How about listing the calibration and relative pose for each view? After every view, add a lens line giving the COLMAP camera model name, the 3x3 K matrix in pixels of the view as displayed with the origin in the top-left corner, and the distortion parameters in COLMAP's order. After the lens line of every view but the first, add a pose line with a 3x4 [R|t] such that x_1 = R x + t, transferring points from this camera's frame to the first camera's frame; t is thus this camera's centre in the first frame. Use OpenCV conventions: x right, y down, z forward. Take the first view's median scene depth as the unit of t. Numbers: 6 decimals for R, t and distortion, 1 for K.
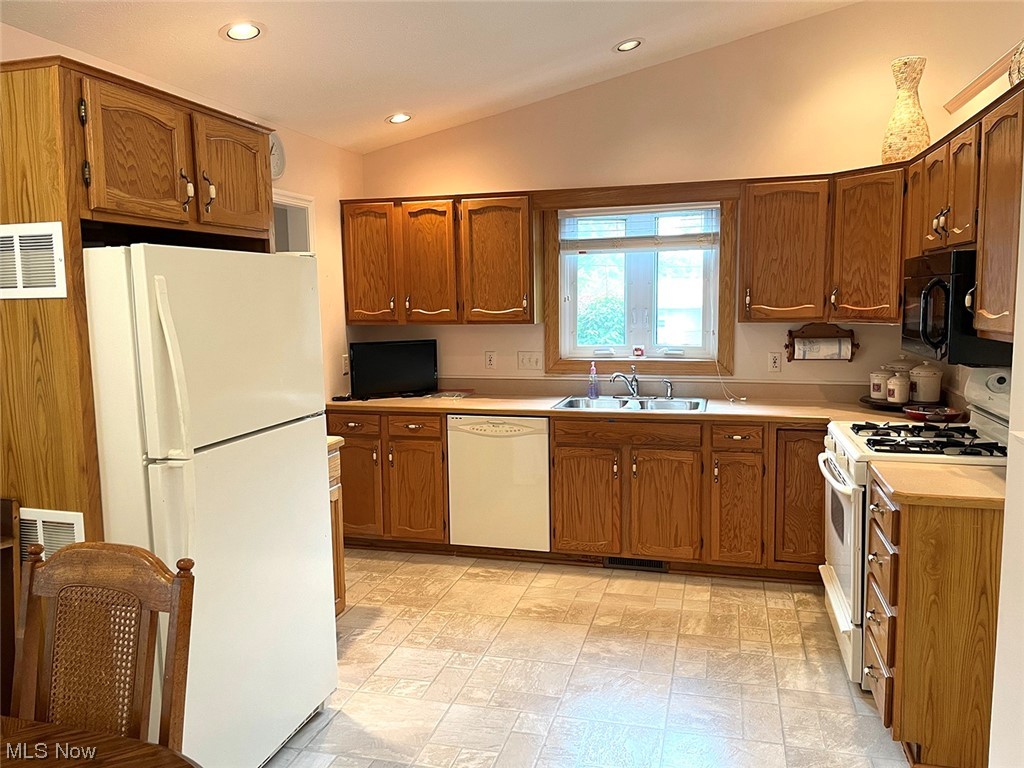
lens RADIAL K [[771.1, 0, 516.0], [0, 771.1, 381.0], [0, 0, 1]] dist [0.107827, -0.144086]
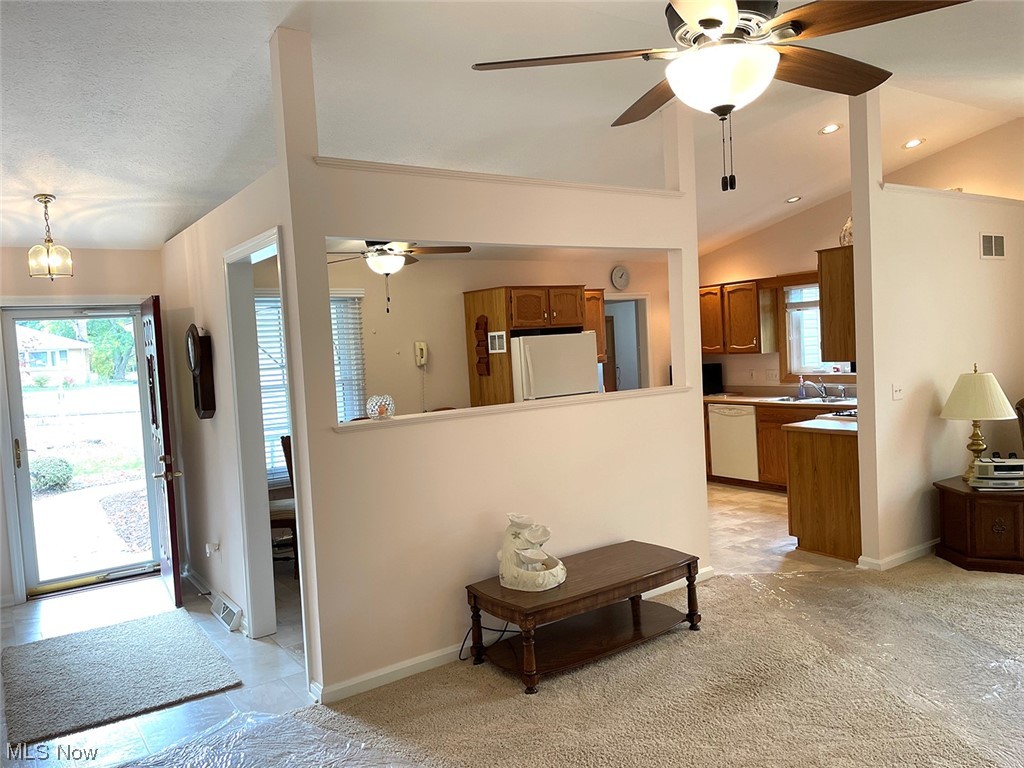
lens RADIAL K [[771.1, 0, 516.0], [0, 771.1, 381.0], [0, 0, 1]] dist [0.107827, -0.144086]
pose [[0.764488, 0.004466, -0.644622, 0.805089], [-0.026104, 0.999370, -0.024034, 0.049258], [0.644109, 0.035201, 0.764124, -0.765069]]
